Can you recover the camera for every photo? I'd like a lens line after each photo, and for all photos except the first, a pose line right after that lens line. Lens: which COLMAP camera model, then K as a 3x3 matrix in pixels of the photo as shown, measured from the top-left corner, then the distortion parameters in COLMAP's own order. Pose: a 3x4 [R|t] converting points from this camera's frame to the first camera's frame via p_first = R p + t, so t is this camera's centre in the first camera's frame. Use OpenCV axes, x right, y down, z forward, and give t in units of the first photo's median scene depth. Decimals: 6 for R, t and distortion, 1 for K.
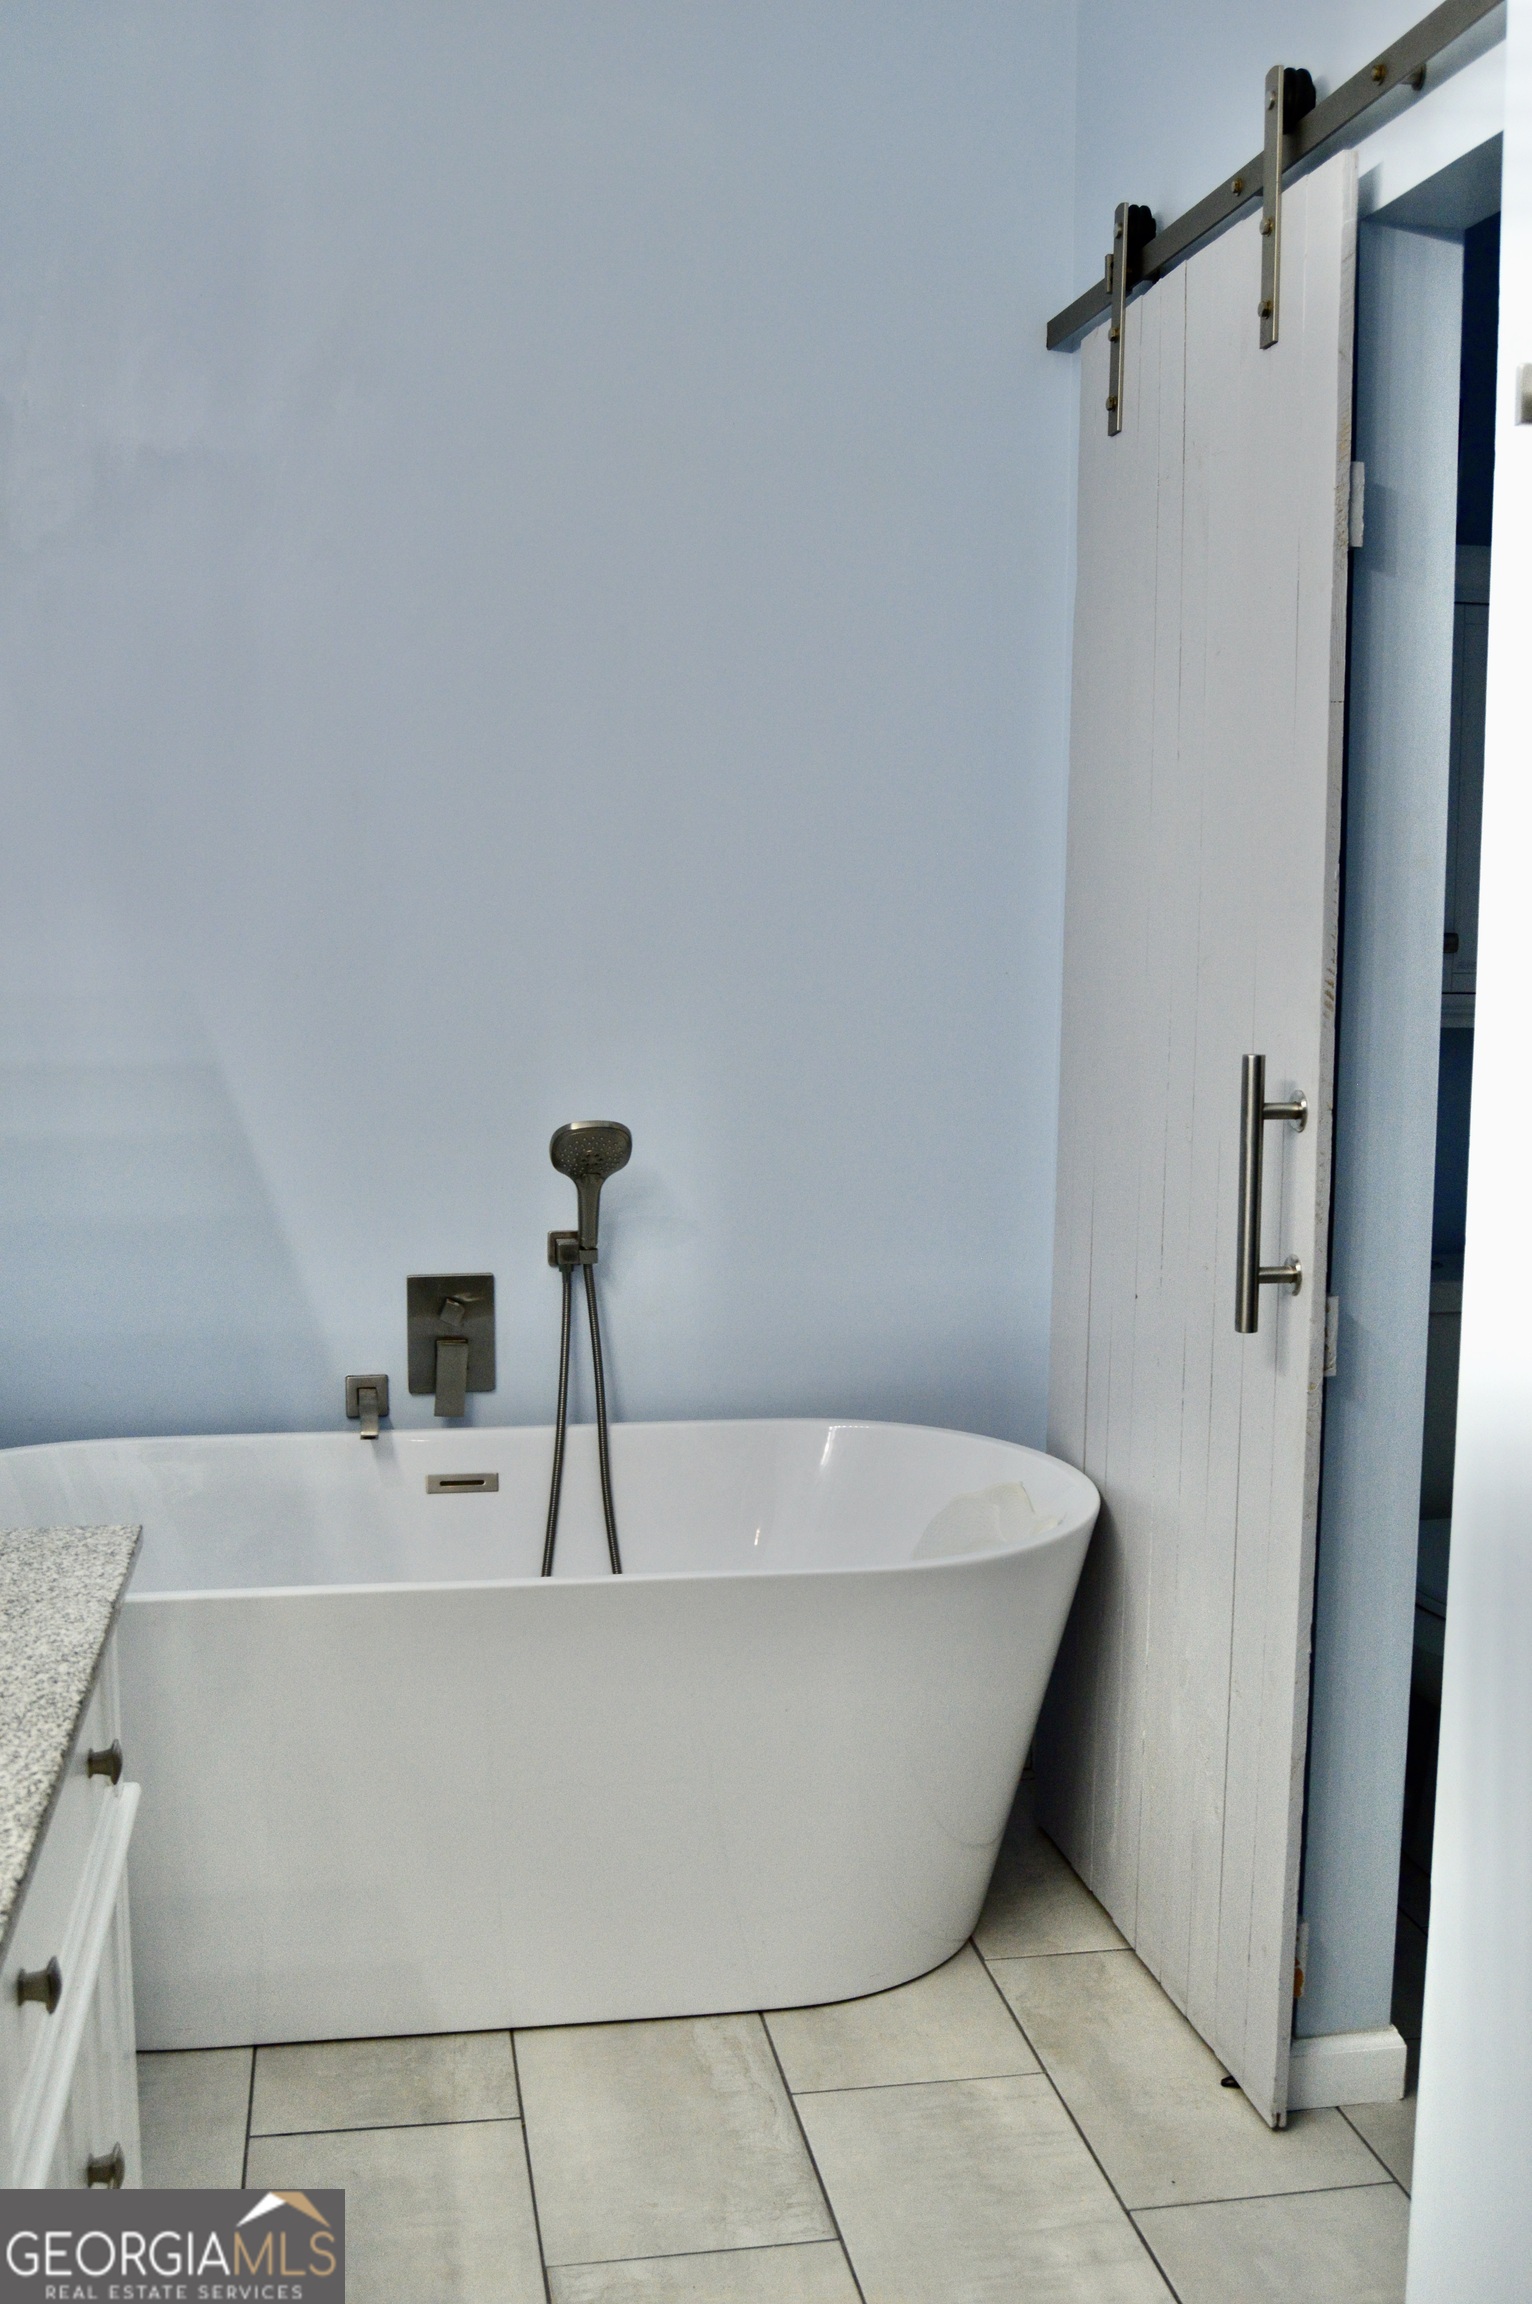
lens RADIAL K [[2325.3, 0, 766.0], [0, 2325.3, 1152.0], [0, 0, 1]] dist [-0.075610, 0.017138]
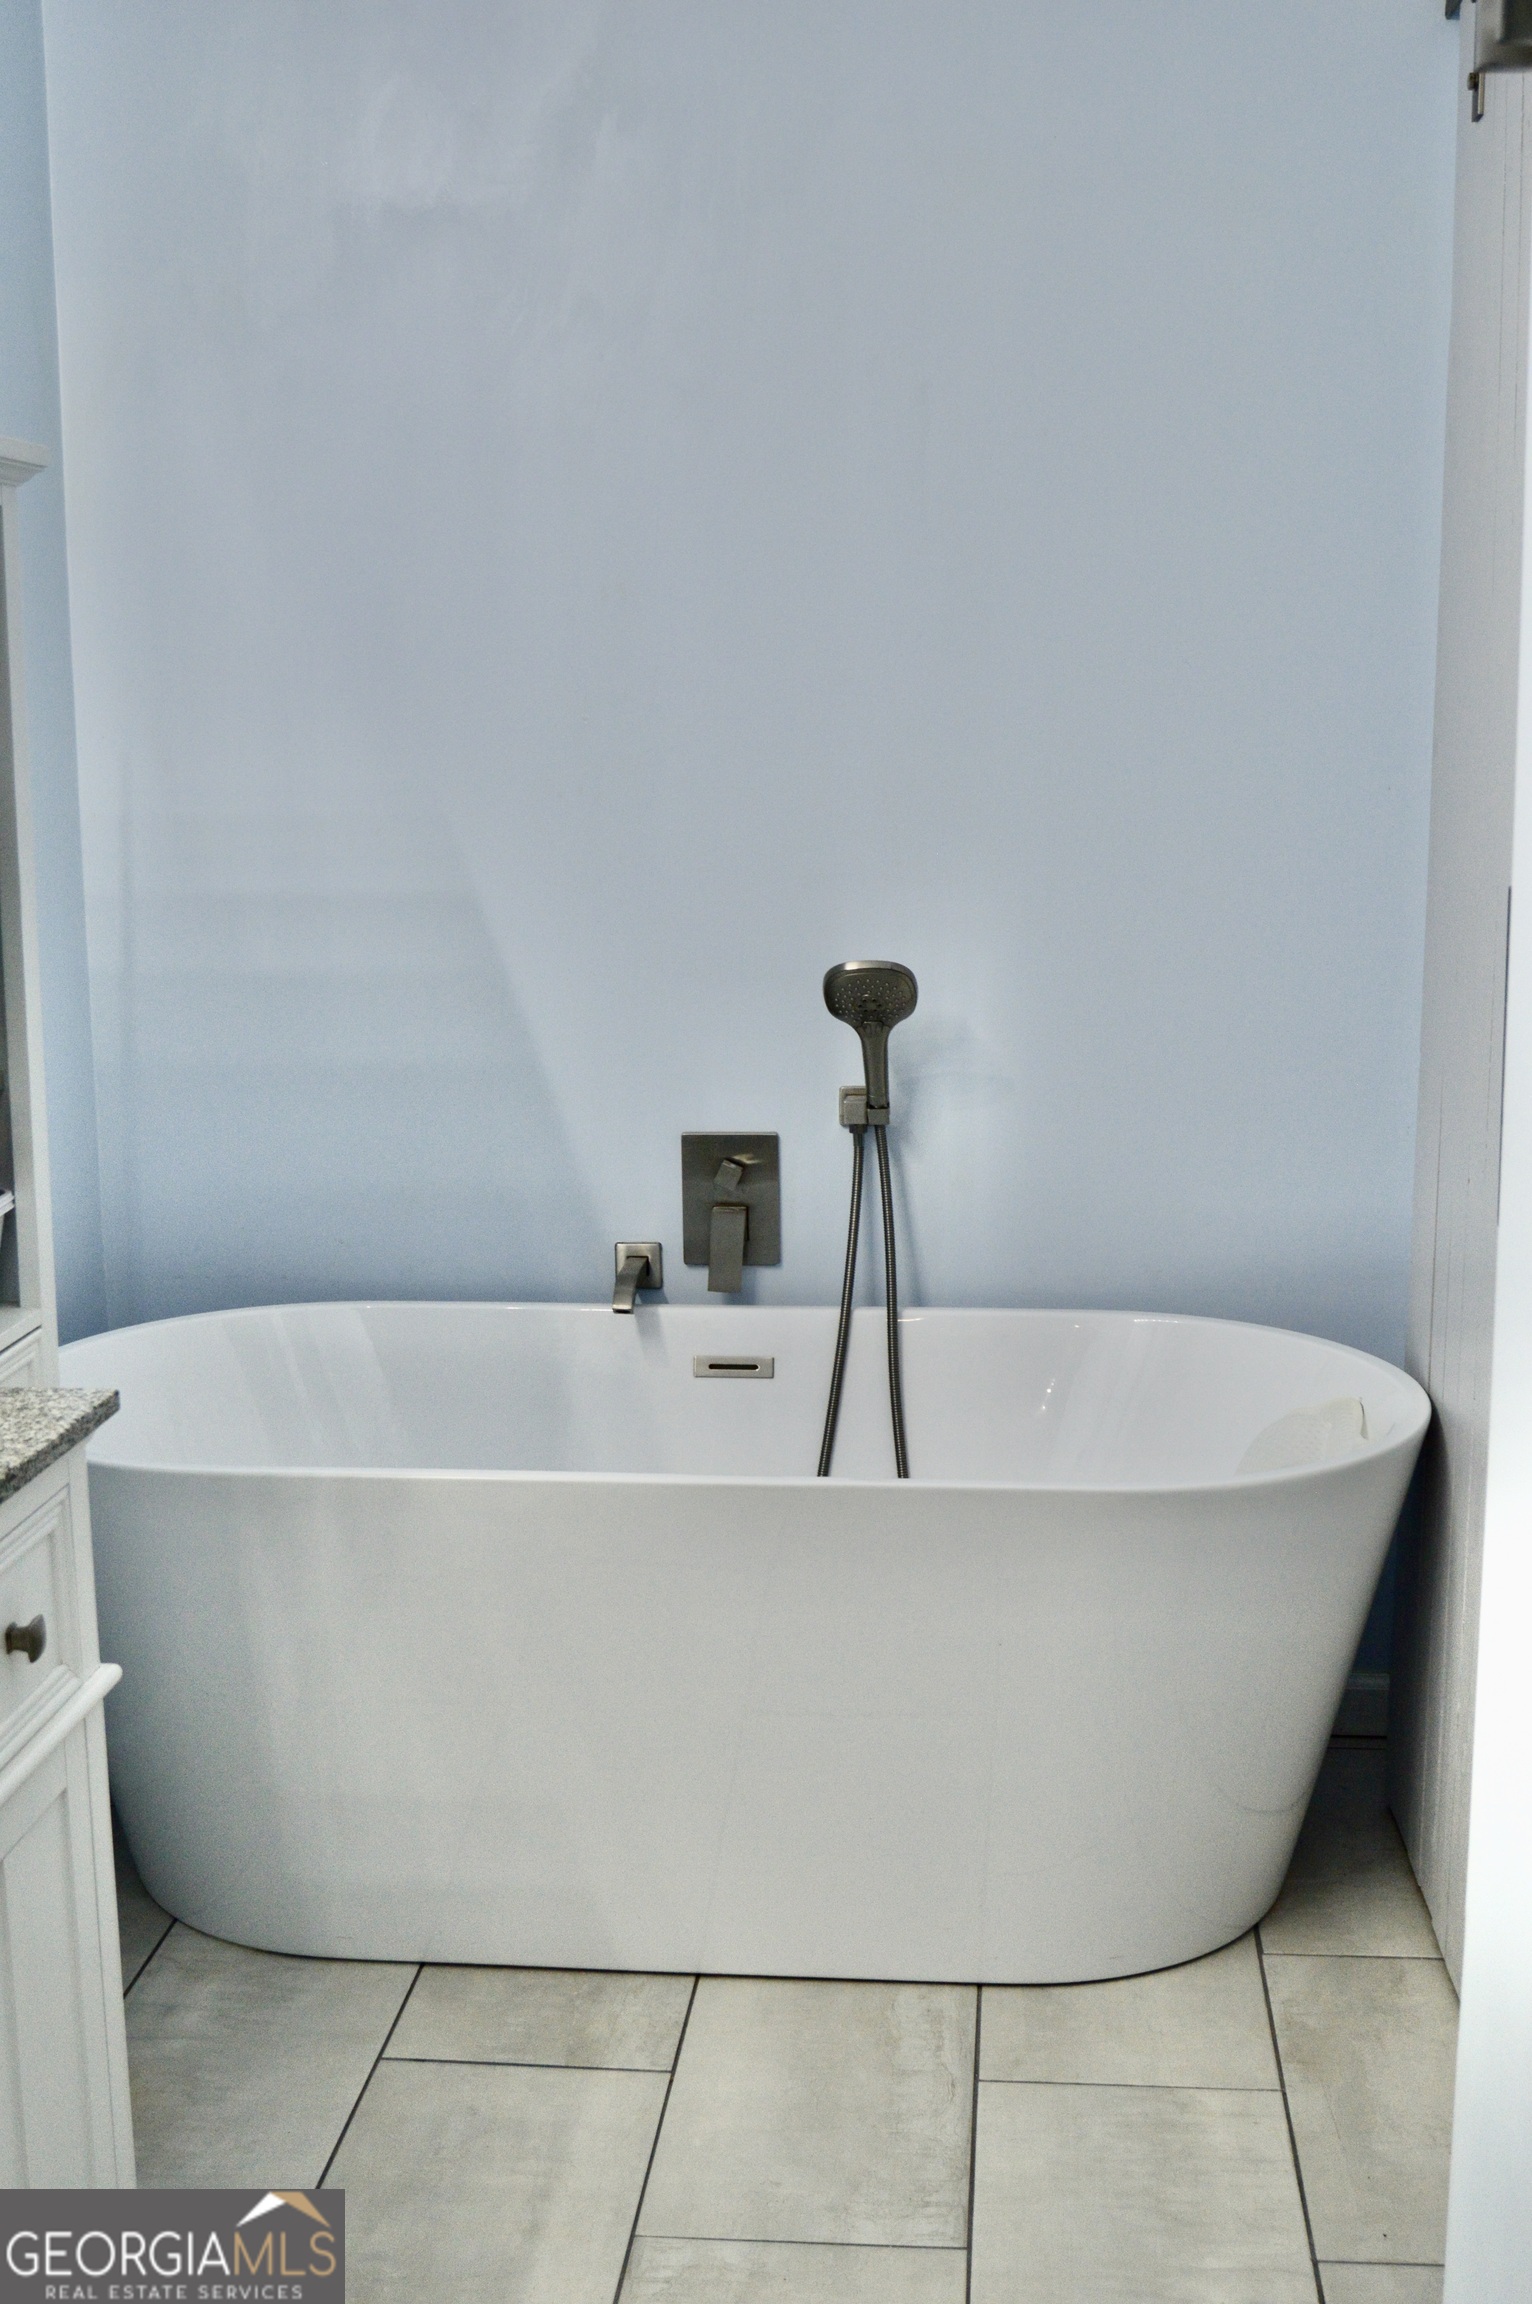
lens RADIAL K [[2651.2, 0, 766.0], [0, 2651.2, 1152.0], [0, 0, 1]] dist [-0.057168, -0.009183]
pose [[0.965076, 0.028301, -0.260438, 0.158466], [-0.013108, 0.998119, 0.059891, -0.000810], [0.261643, -0.054386, 0.963631, 0.029694]]
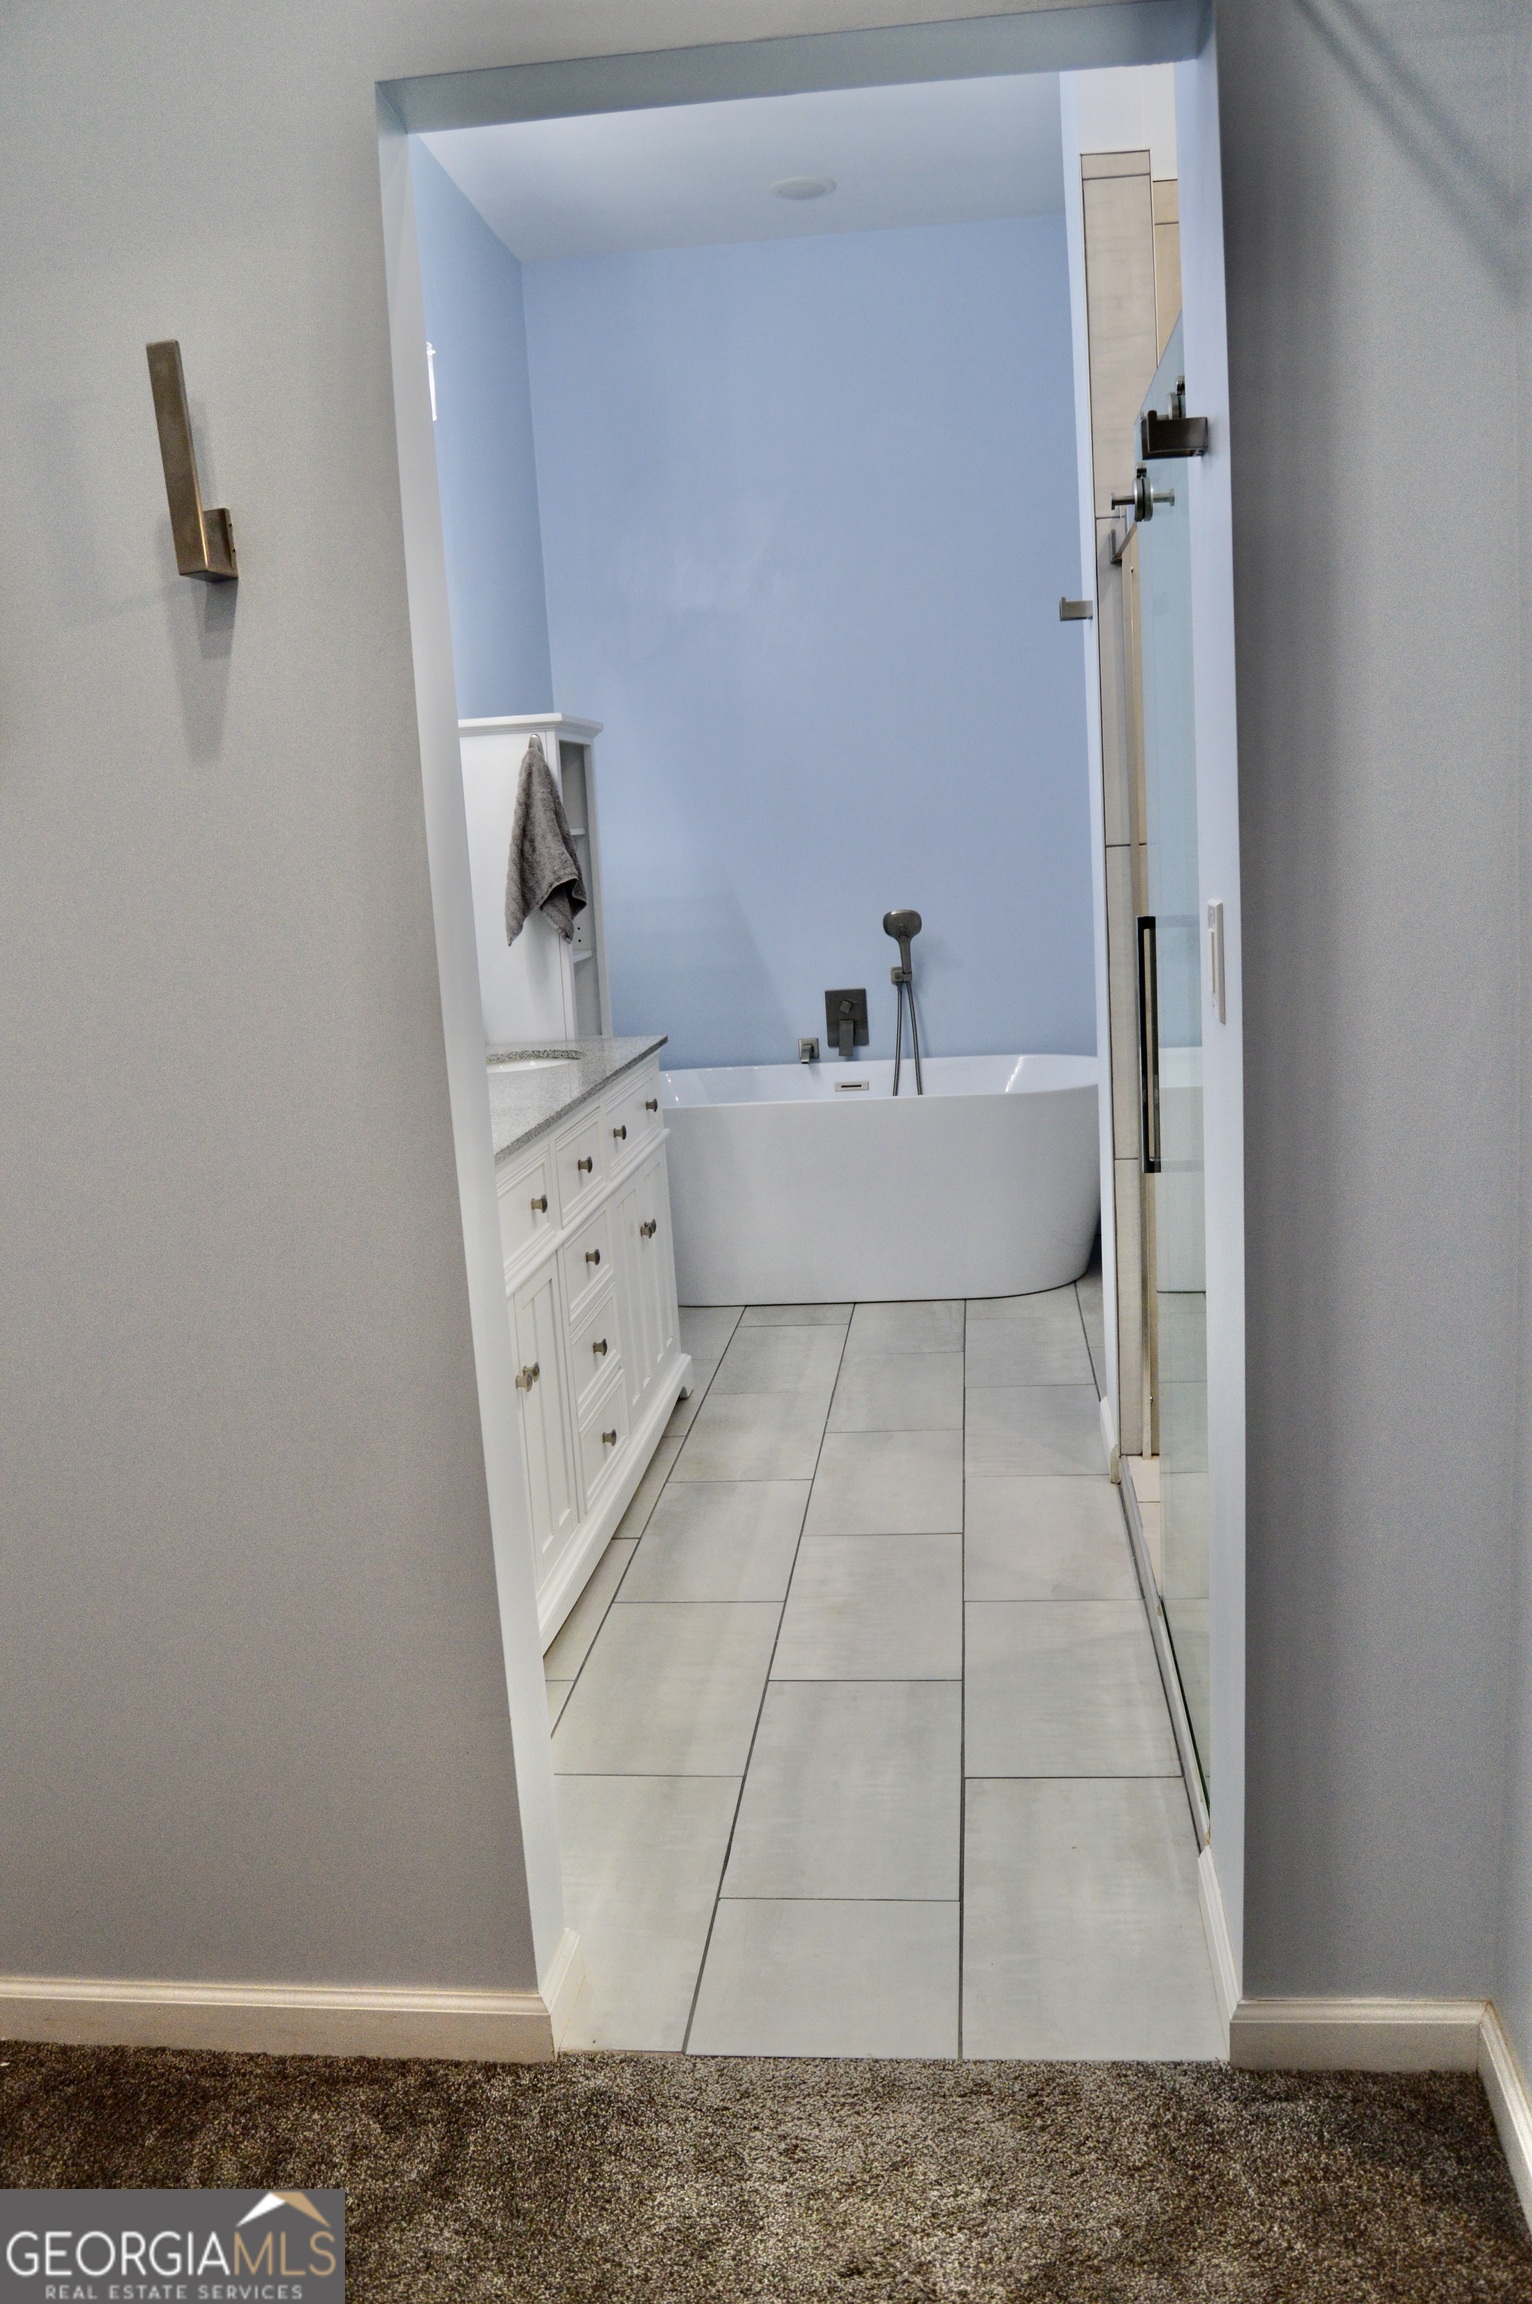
lens RADIAL K [[1804.2, 0, 766.0], [0, 1804.2, 1152.0], [0, 0, 1]] dist [-0.115956, 0.071492]
pose [[0.958558, -0.015413, -0.284482, 0.289217], [0.035048, 0.997330, 0.064061, 0.103877], [0.282735, -0.071376, 0.956539, -0.666753]]
